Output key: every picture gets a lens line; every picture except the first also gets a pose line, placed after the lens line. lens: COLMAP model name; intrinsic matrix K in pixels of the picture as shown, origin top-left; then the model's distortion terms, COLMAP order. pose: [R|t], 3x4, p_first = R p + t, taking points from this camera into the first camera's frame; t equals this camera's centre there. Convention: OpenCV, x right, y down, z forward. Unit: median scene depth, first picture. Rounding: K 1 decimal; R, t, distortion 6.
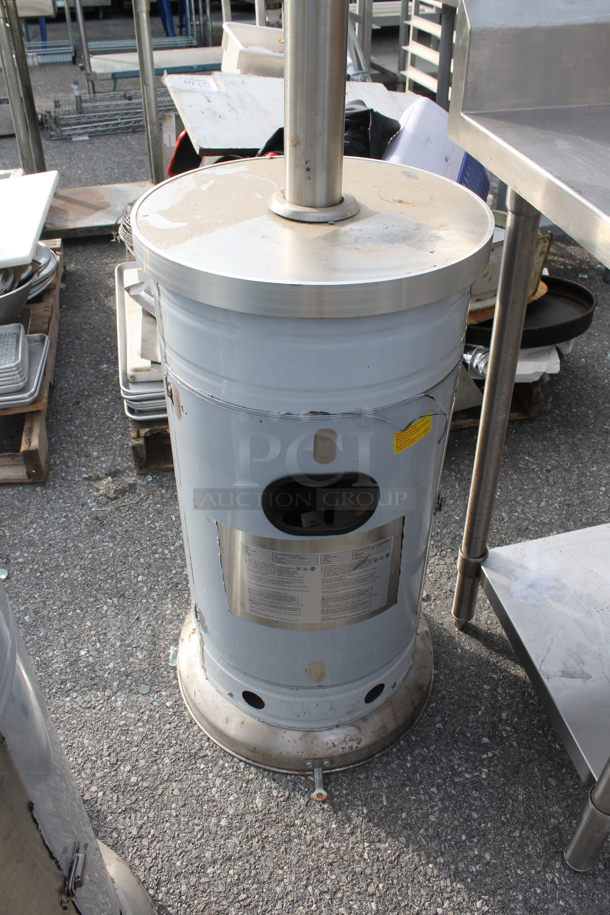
lens RADIAL K [[782.5, 0, 306.3], [0, 782.5, 453.7], [0, 0, 1]] dist [-0.177672, 0.164026]
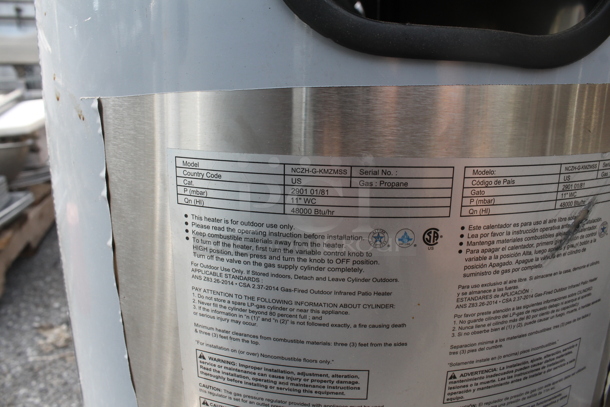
lens RADIAL K [[521.6, 0, 305.0], [0, 521.6, 203.5], [0, 0, 1]] dist [-0.177672, 0.164026]
pose [[0.998933, 0.004275, 0.045987, -0.023628], [0.012960, 0.929755, -0.367951, 0.108147], [-0.044330, 0.368155, 0.928707, 0.440665]]
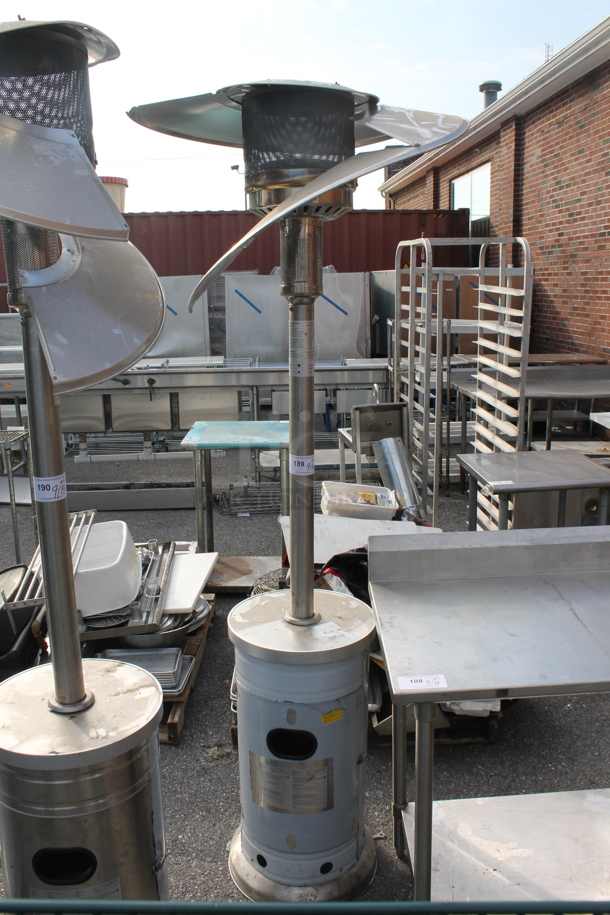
lens RADIAL K [[782.5, 0, 306.3], [0, 782.5, 453.7], [0, 0, 1]] dist [-0.177672, 0.164026]
pose [[0.976360, 0.041802, -0.212070, 0.250117], [-0.126510, 0.906034, -0.403854, 0.095673], [0.175260, 0.421136, 0.889904, -0.671940]]
